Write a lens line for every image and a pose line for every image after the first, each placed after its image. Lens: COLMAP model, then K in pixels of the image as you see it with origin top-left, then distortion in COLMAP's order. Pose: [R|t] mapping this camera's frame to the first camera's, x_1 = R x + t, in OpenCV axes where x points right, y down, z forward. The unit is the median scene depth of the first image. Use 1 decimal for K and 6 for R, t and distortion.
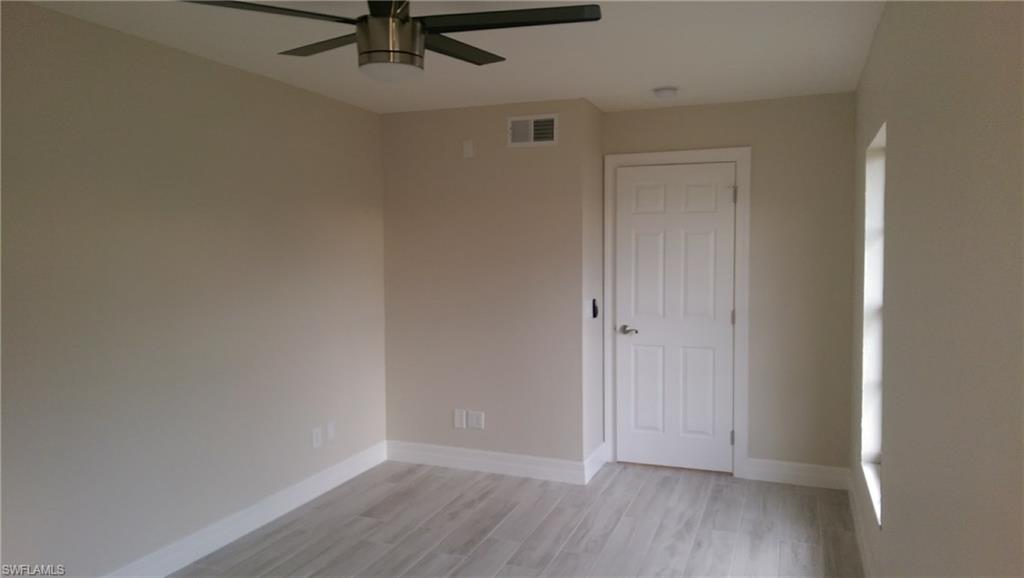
lens RADIAL K [[717.8, 0, 512.0], [0, 717.8, 289.0], [0, 0, 1]] dist [0.073036, -0.128035]
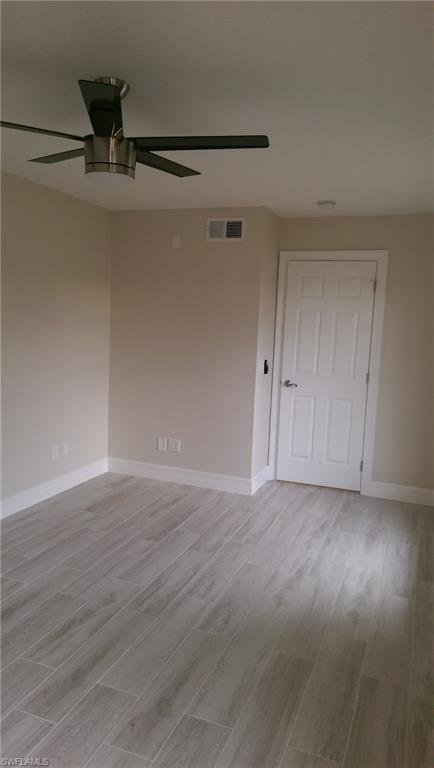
lens RADIAL K [[538.3, 0, 217.0], [0, 538.3, 384.0], [0, 0, 1]] dist [0.073036, -0.128035]
pose [[0.998859, 0.045320, 0.015073, 0.011673], [-0.046180, 0.996963, 0.062712, 0.000144], [-0.012185, -0.063336, 0.997918, -0.005210]]
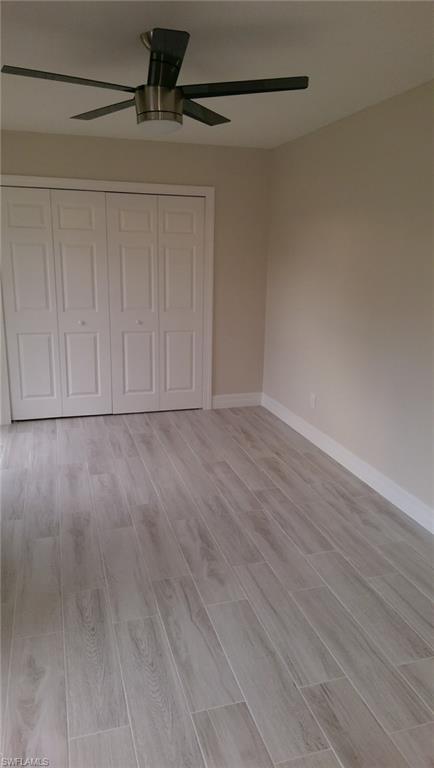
lens RADIAL K [[538.3, 0, 217.0], [0, 538.3, 384.0], [0, 0, 1]] dist [0.073036, -0.128035]
pose [[-0.780245, 0.147370, -0.607866, 0.200684], [-0.052398, 0.953031, 0.298307, -0.061364], [0.623276, 0.264603, -0.735875, 0.867832]]
